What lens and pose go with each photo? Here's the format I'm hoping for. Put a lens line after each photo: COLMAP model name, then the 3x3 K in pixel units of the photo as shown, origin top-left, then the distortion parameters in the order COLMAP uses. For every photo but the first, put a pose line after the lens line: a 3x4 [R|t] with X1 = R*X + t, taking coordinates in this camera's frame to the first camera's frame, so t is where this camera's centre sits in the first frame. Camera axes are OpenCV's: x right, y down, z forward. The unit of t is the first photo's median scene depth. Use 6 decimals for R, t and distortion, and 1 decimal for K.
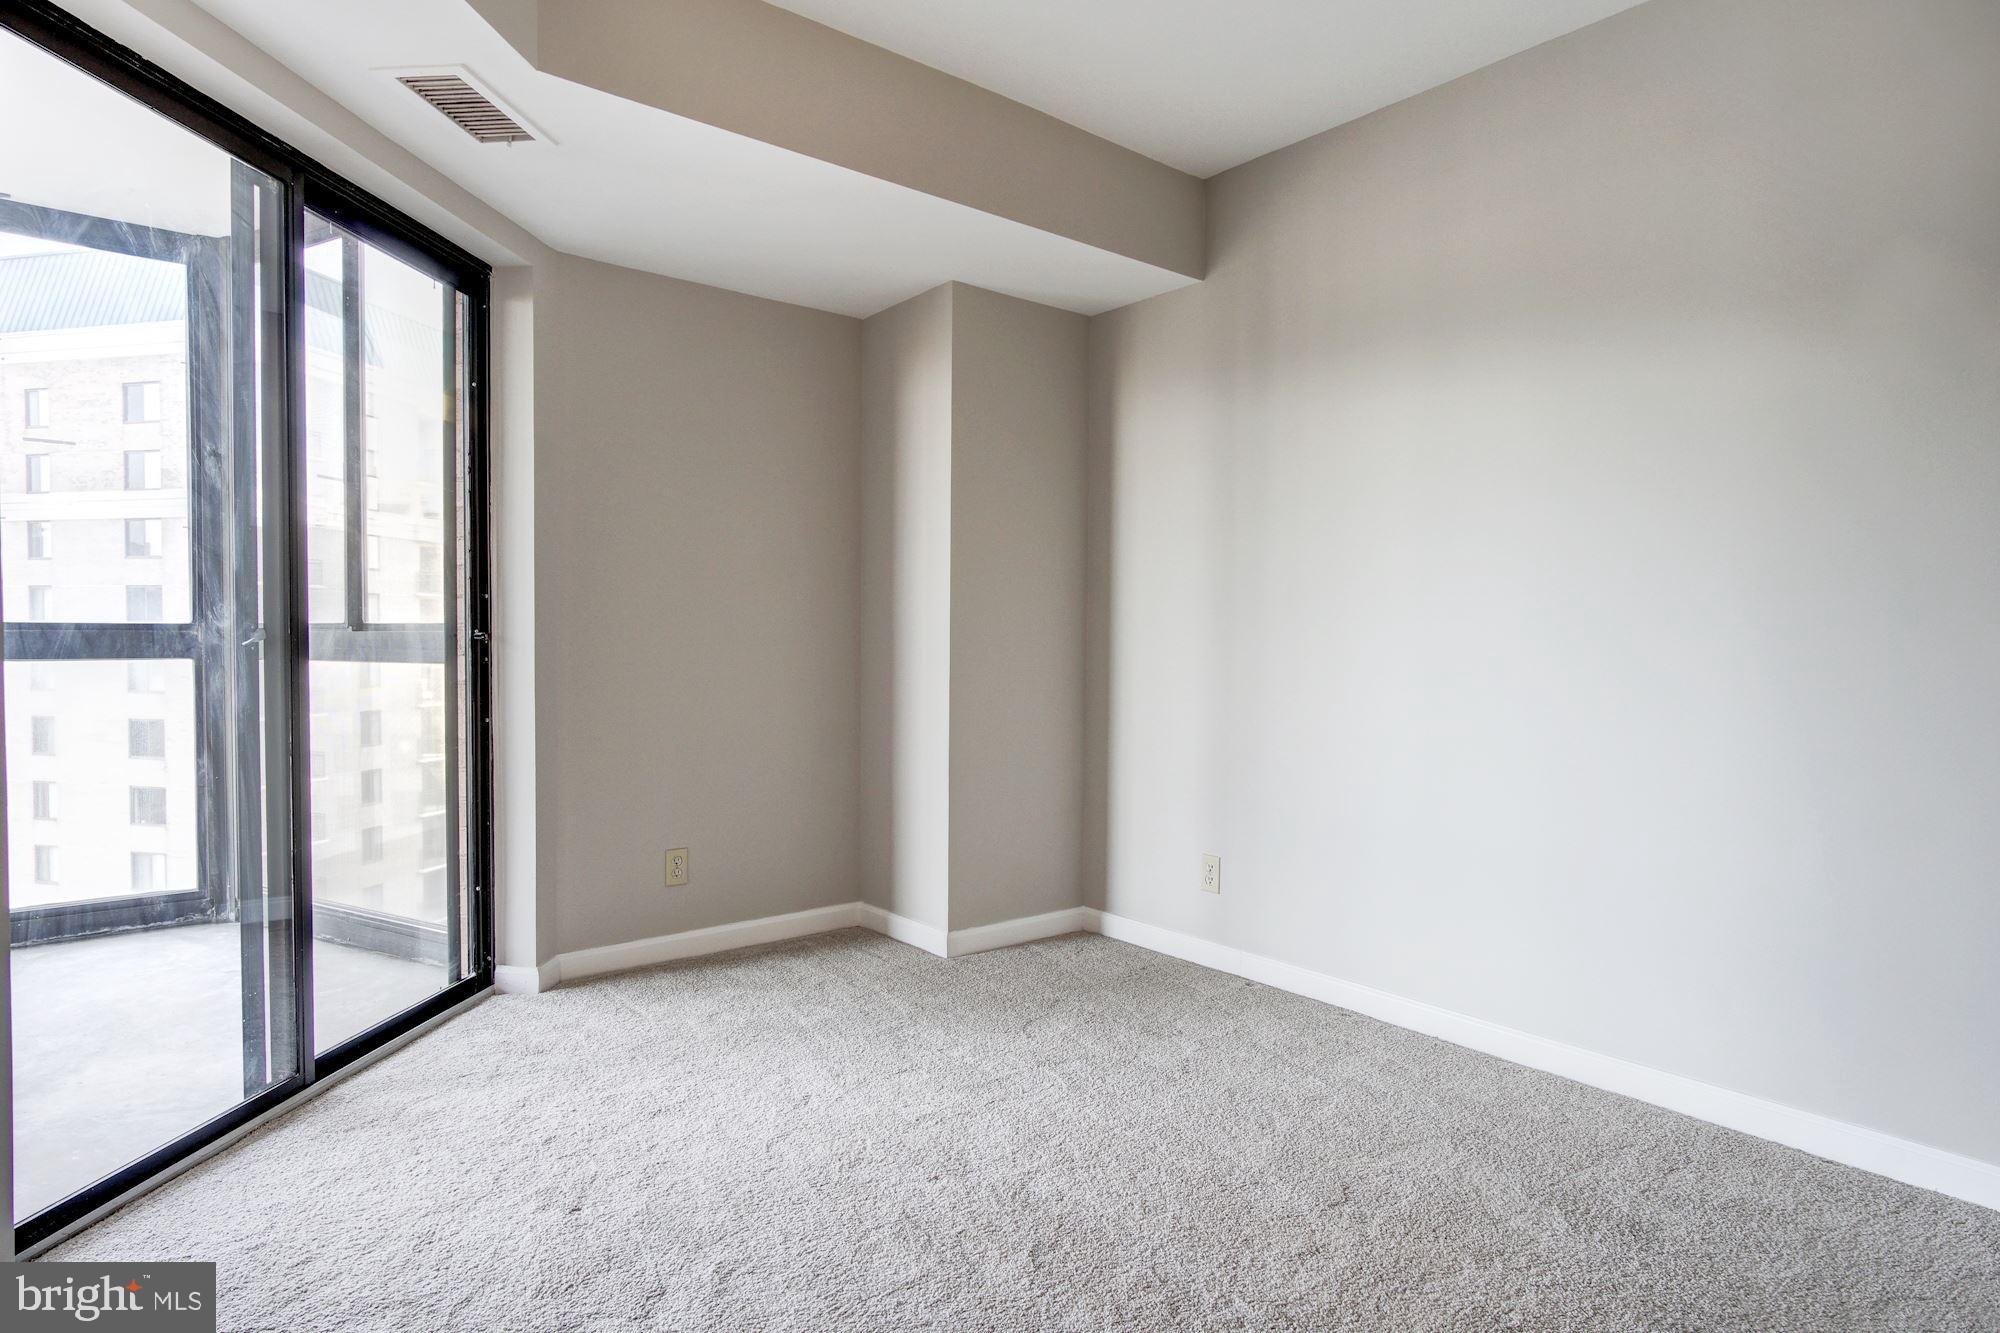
lens RADIAL K [[1083.5, 0, 1016.8], [0, 1083.5, 671.1], [0, 0, 1]] dist [-0.025991, 0.009068]
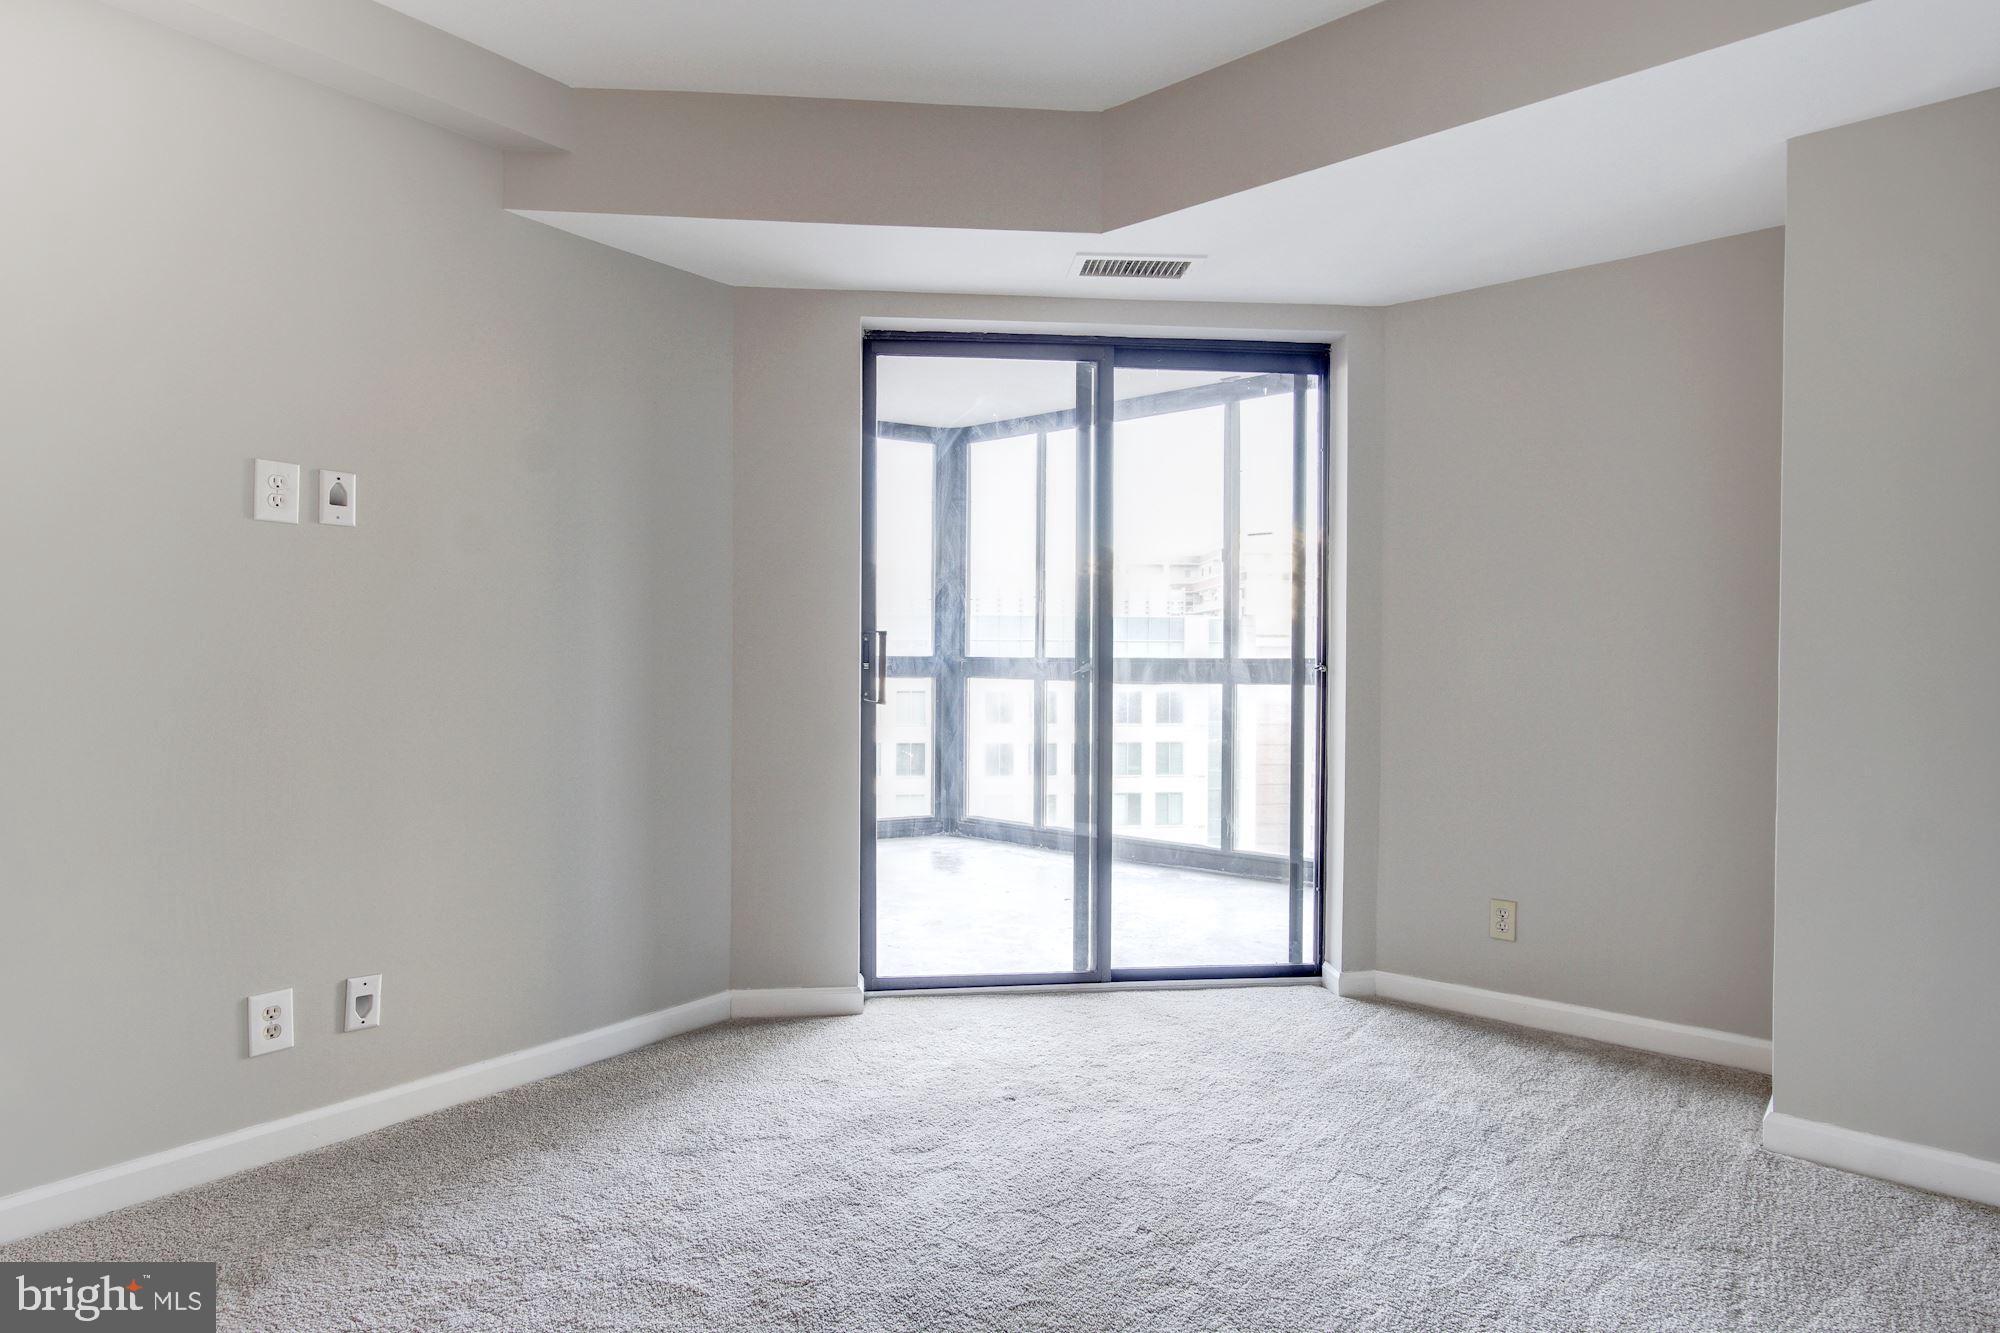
lens RADIAL K [[1083.5, 0, 1016.8], [0, 1083.5, 671.1], [0, 0, 1]] dist [-0.025991, 0.009068]
pose [[0.201821, 0.001810, -0.979421, 0.582638], [-0.038661, 0.999234, -0.006120, -0.009782], [0.978659, 0.039100, 0.201736, 0.471634]]
